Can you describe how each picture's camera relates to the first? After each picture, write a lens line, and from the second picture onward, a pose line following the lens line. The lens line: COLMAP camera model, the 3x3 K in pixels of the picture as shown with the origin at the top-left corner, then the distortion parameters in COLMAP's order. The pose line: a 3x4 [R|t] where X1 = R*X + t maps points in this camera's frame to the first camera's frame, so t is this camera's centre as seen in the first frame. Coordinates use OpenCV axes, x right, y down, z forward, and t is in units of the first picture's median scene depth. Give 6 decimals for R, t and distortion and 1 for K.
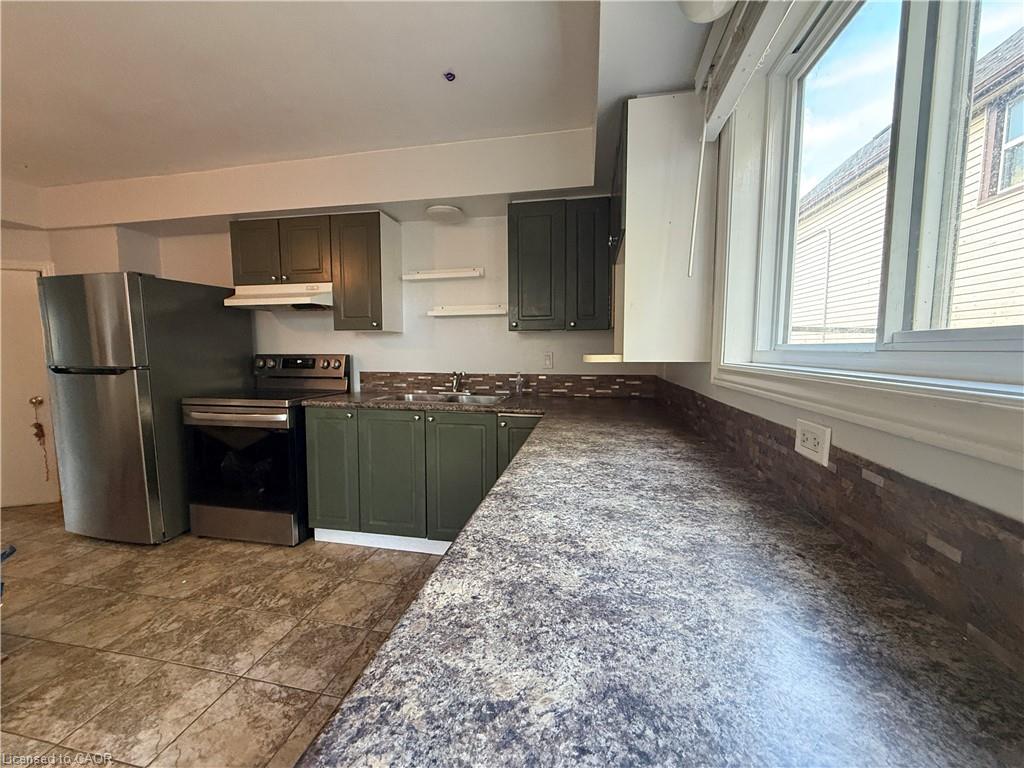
lens RADIAL K [[409.3, 0, 512.0], [0, 409.3, 384.0], [0, 0, 1]] dist [-0.000784, -0.000306]
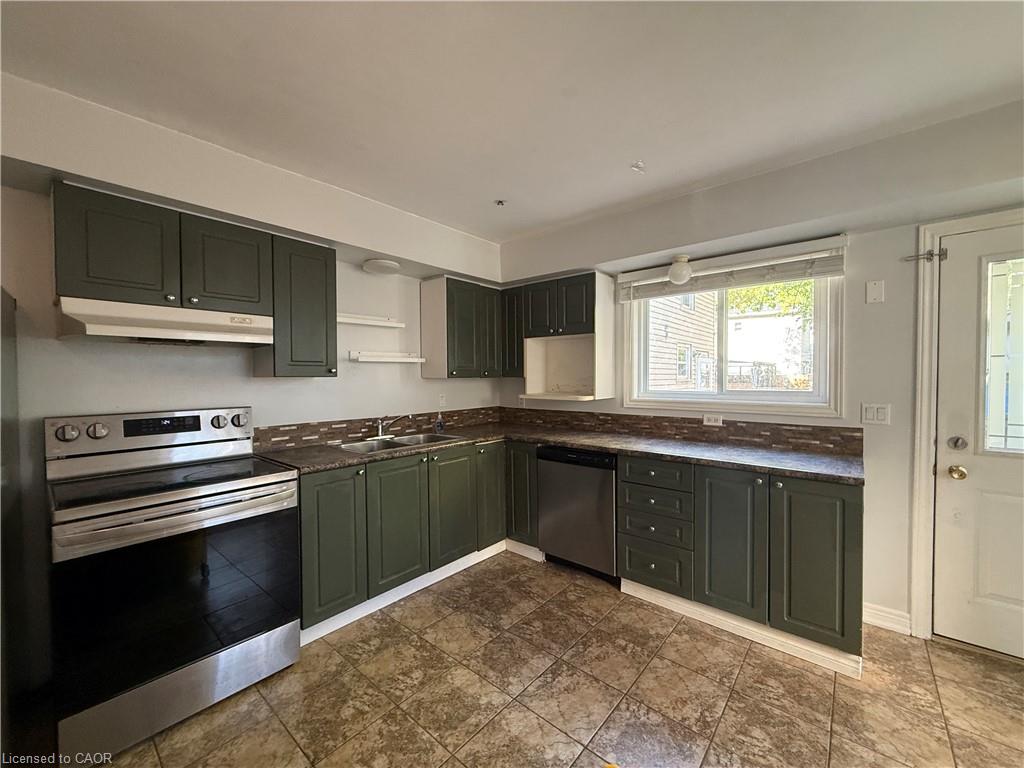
lens RADIAL K [[409.3, 0, 512.0], [0, 409.3, 384.0], [0, 0, 1]] dist [-0.000784, -0.000306]
pose [[0.482961, -0.019094, 0.875434, -1.018684], [0.077419, 0.996778, -0.020970, -0.073779], [-0.872213, 0.077903, 0.482883, 0.249648]]
